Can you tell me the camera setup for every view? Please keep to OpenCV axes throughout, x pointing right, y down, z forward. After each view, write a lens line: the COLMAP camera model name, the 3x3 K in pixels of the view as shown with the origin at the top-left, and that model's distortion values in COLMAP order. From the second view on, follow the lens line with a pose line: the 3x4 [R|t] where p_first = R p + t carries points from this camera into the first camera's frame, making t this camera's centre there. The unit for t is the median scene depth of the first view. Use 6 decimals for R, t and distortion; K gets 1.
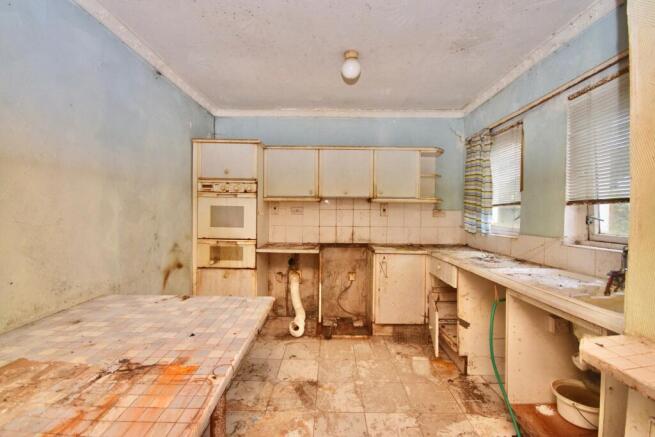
lens RADIAL K [[285.0, 0, 326.6], [0, 285.0, 217.0], [0, 0, 1]] dist [-0.007410, -0.003393]
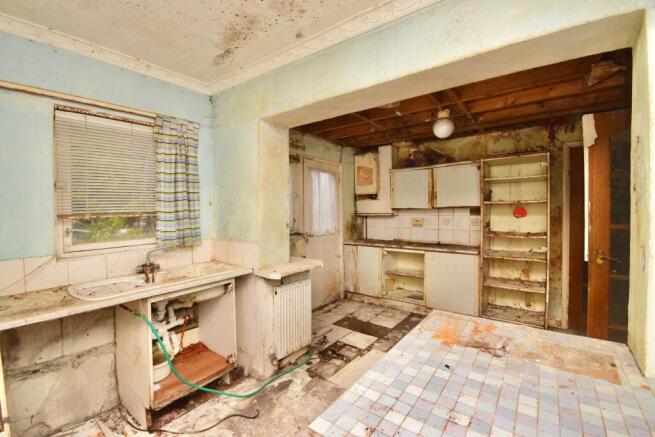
lens RADIAL K [[285.0, 0, 328.9], [0, 285.0, 219.0], [0, 0, 1]] dist [-0.007410, -0.003393]
pose [[-0.801561, -0.012398, 0.597784, -0.293213], [0.024261, 0.998287, 0.053236, -0.048817], [-0.597420, 0.057175, -0.799888, 0.802660]]
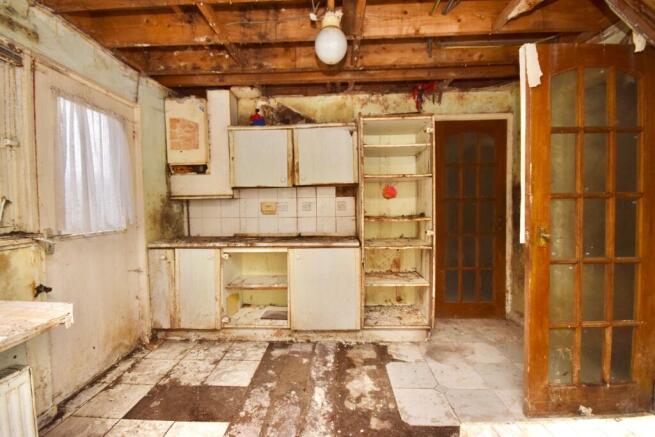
lens RADIAL K [[285.0, 0, 328.1], [0, 285.0, 214.5], [0, 0, 1]] dist [-0.007410, -0.003393]
pose [[-0.999462, 0.012838, 0.030182, -0.025945], [0.014754, 0.997833, 0.064129, 0.018295], [-0.029293, 0.064540, -0.997485, 0.385281]]
